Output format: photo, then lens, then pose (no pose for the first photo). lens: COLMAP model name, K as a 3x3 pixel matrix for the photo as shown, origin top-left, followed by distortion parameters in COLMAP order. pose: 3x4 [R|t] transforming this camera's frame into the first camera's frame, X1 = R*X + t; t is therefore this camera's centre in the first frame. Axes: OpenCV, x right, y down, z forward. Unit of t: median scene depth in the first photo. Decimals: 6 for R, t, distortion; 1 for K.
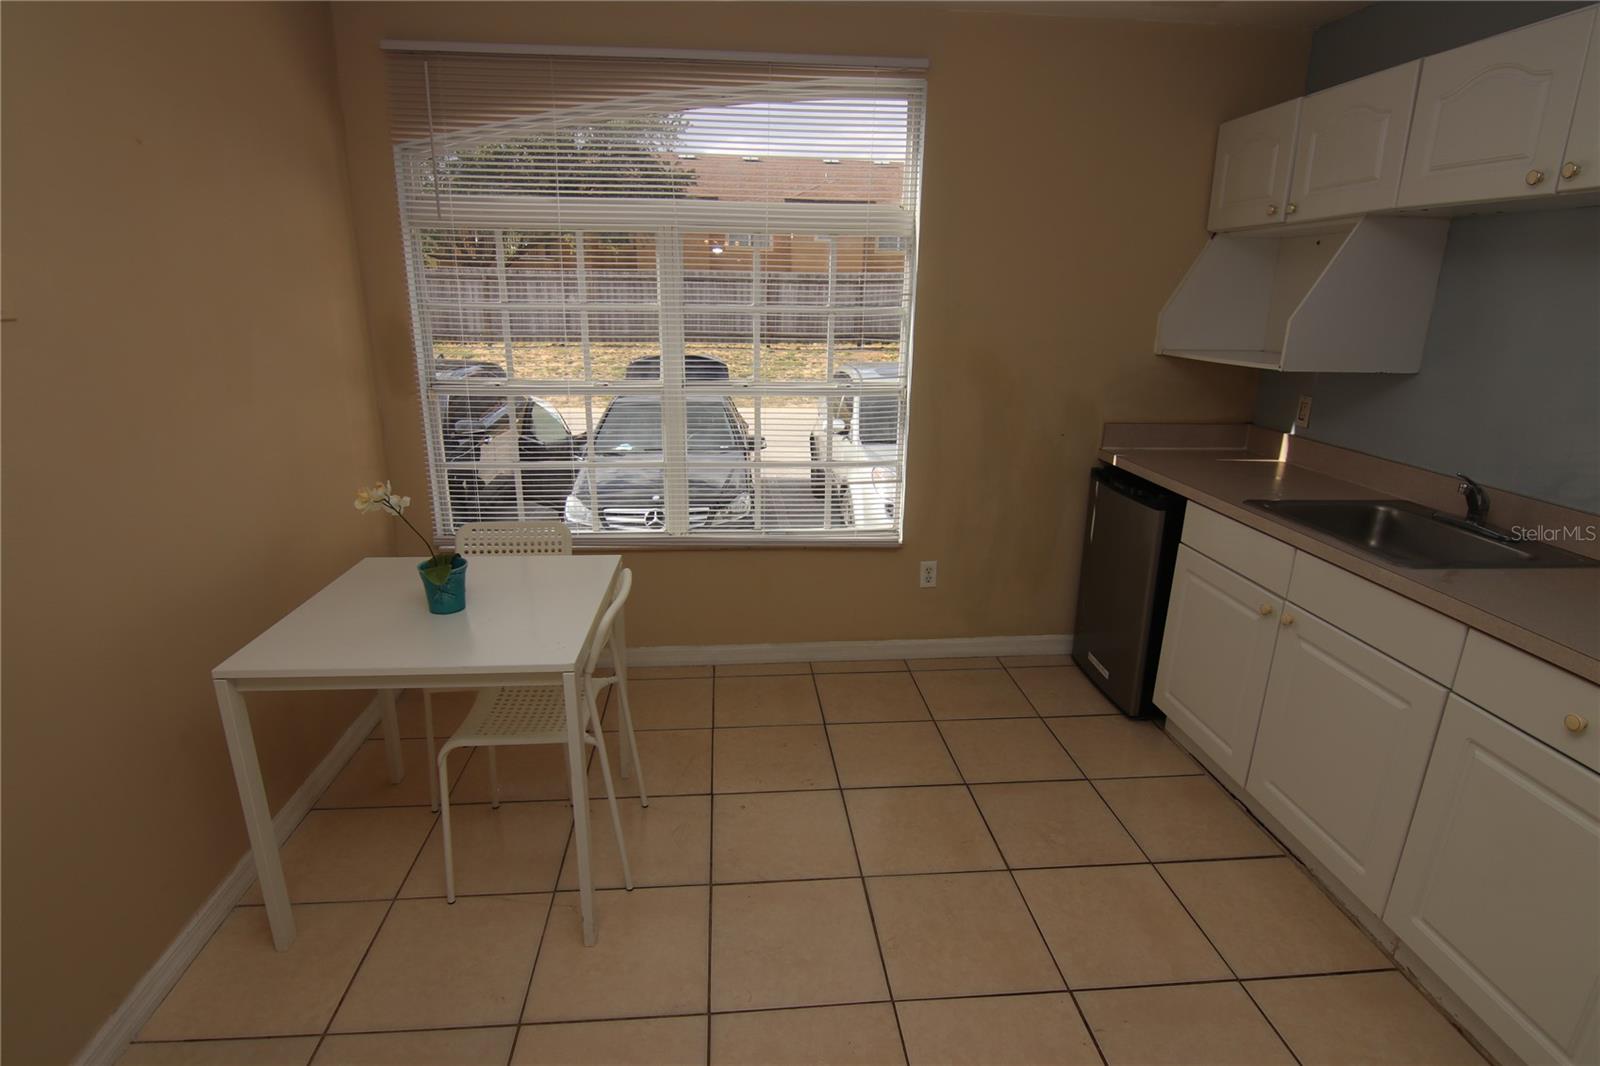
lens RADIAL K [[813.0, 0, 791.6], [0, 813.0, 534.2], [0, 0, 1]] dist [-0.002596, -0.013826]
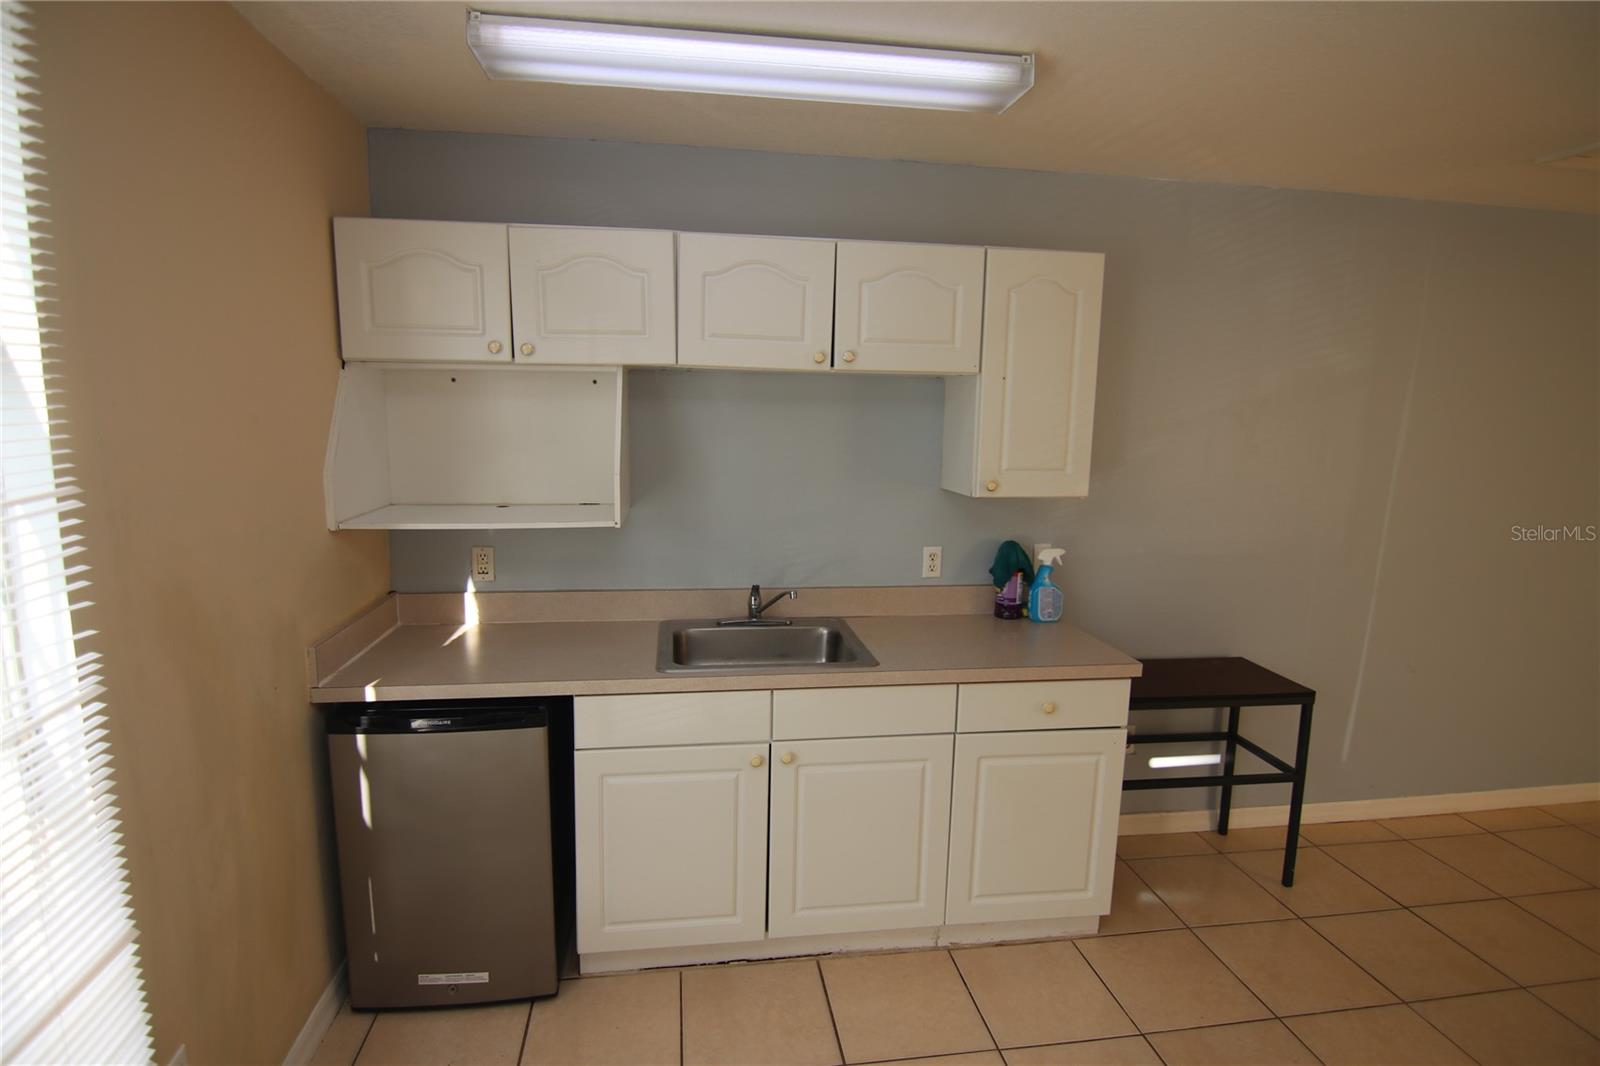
lens RADIAL K [[813.0, 0, 791.6], [0, 813.0, 534.2], [0, 0, 1]] dist [-0.002596, -0.013826]
pose [[-0.054982, -0.168513, 0.984165, -0.248977], [0.269212, 0.946652, 0.177130, -0.241161], [-0.961510, 0.274688, -0.006683, 0.649397]]
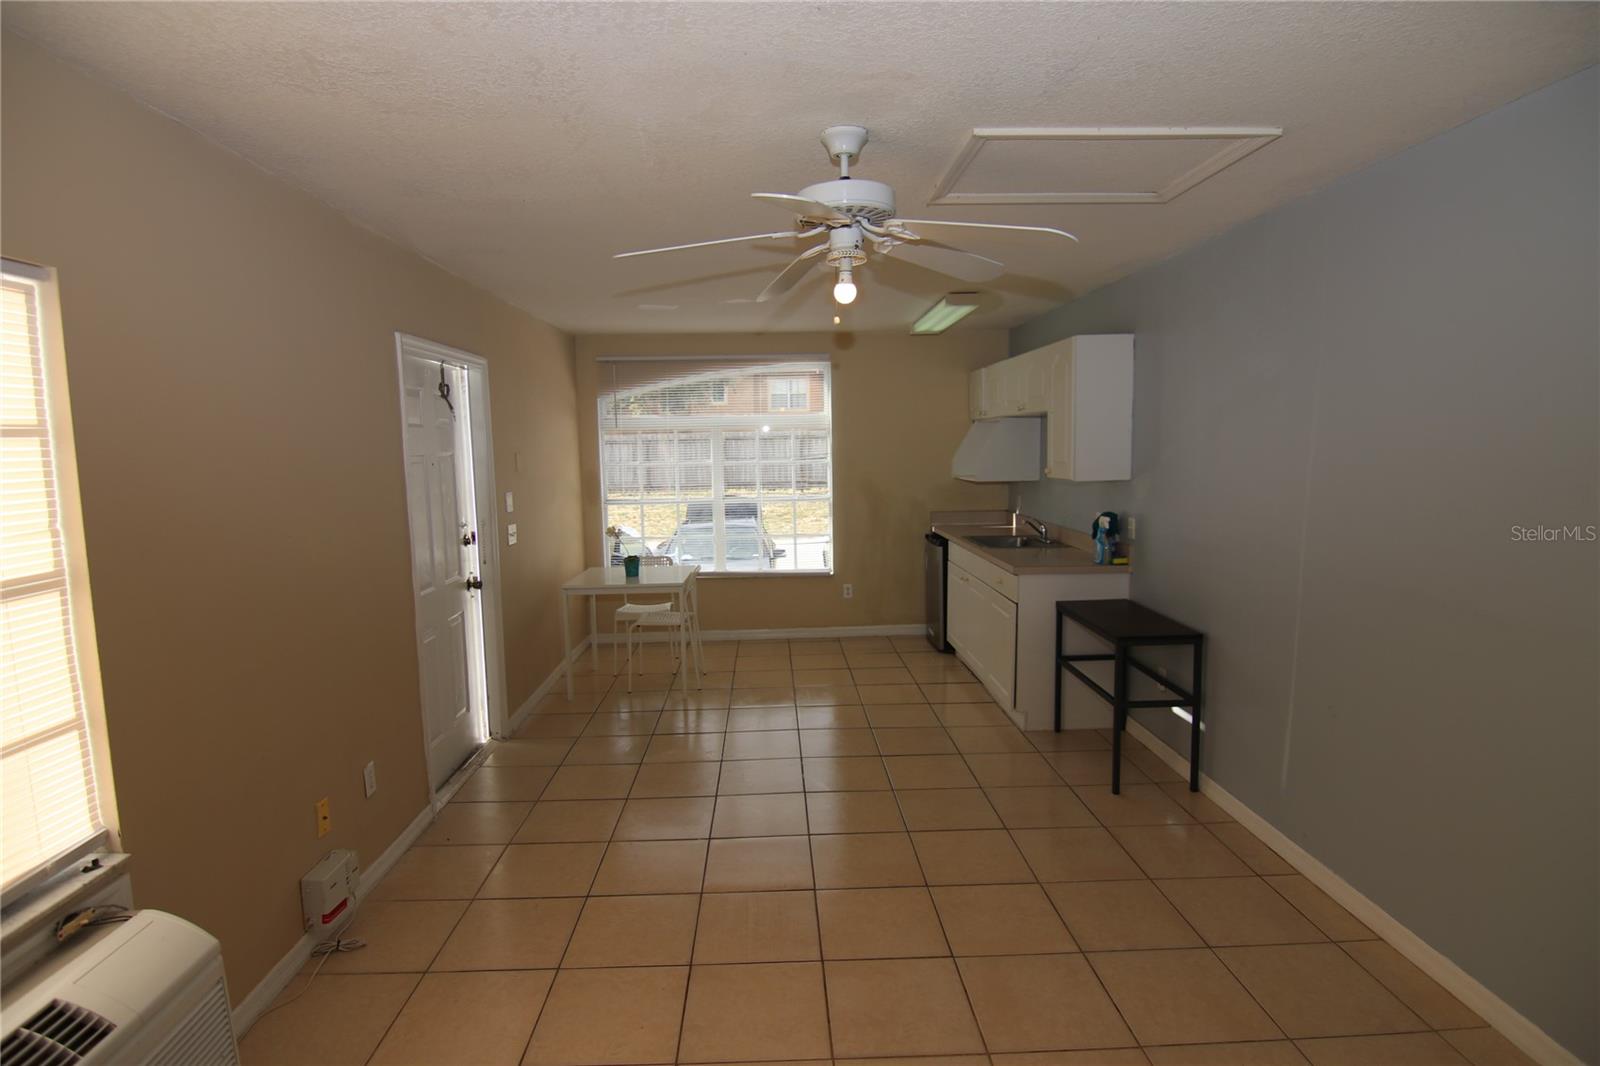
lens RADIAL K [[813.0, 0, 791.6], [0, 813.0, 534.2], [0, 0, 1]] dist [-0.002596, -0.013826]
pose [[0.997939, -0.023531, -0.059700, 0.166551], [0.012553, 0.983950, -0.178004, 0.283012], [0.062930, 0.176887, 0.982217, -1.028730]]
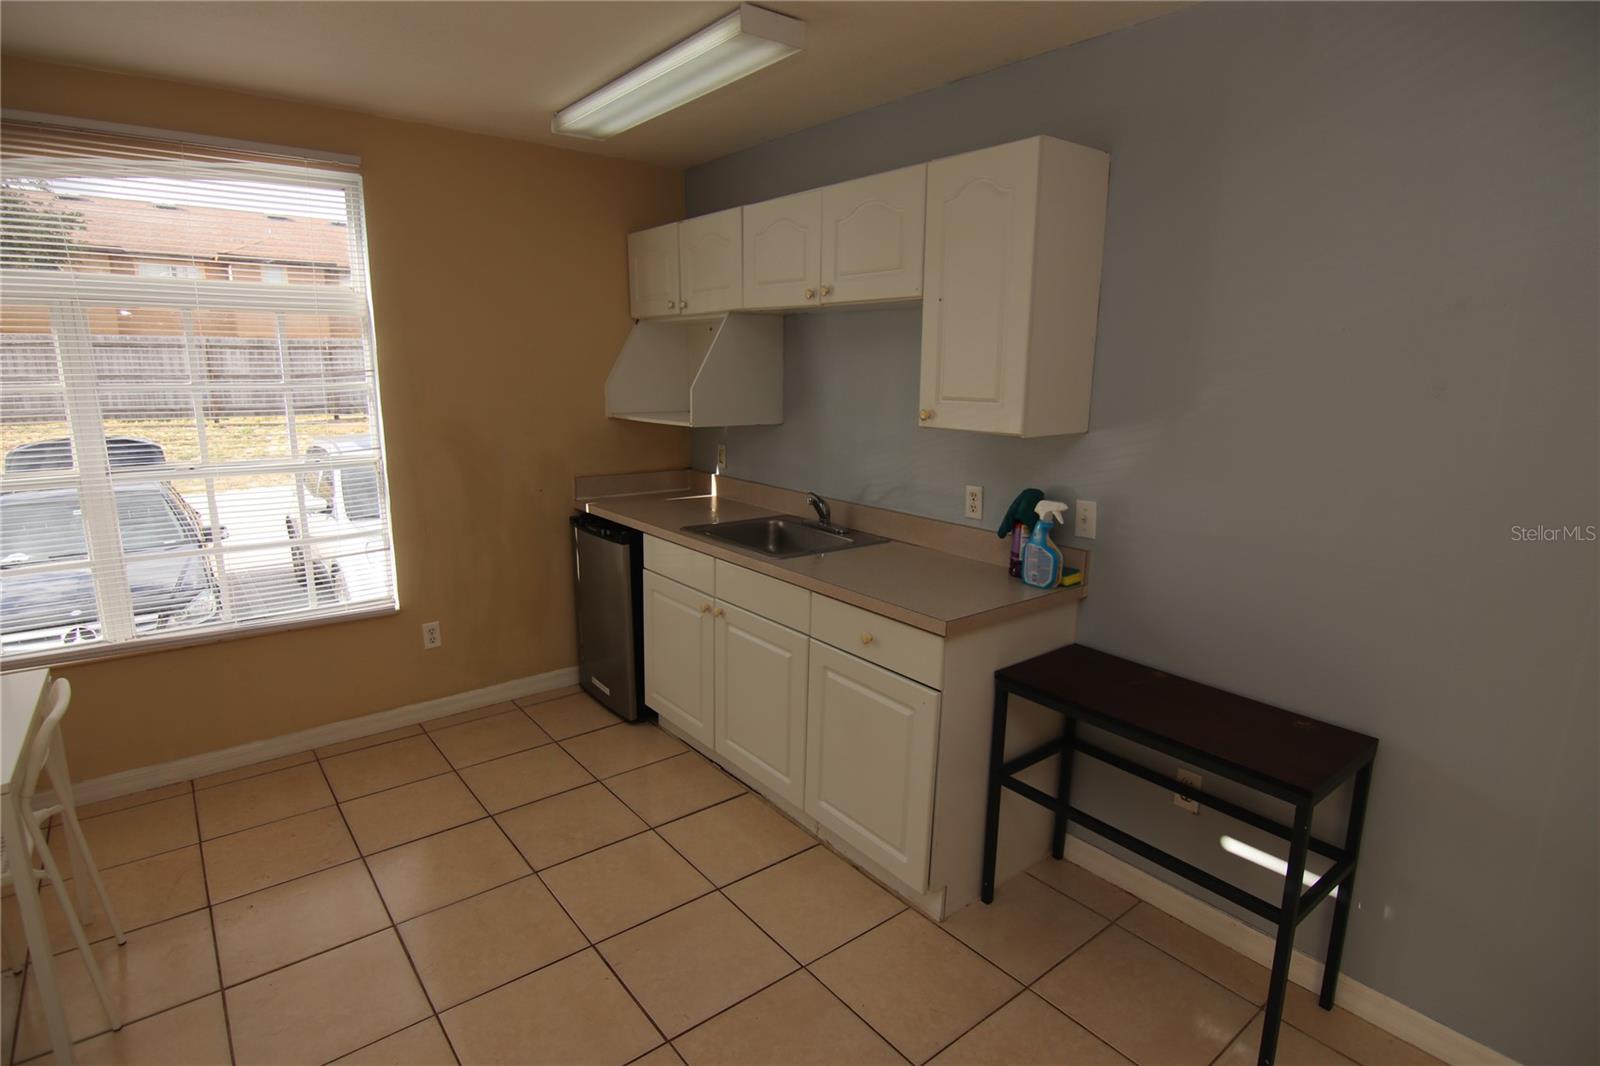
lens RADIAL K [[813.0, 0, 791.6], [0, 813.0, 534.2], [0, 0, 1]] dist [-0.002596, -0.013826]
pose [[0.832791, -0.115992, 0.541299, 0.005538], [0.156177, 0.987312, -0.028714, 0.025844], [-0.531100, 0.108451, 0.840340, -0.135546]]
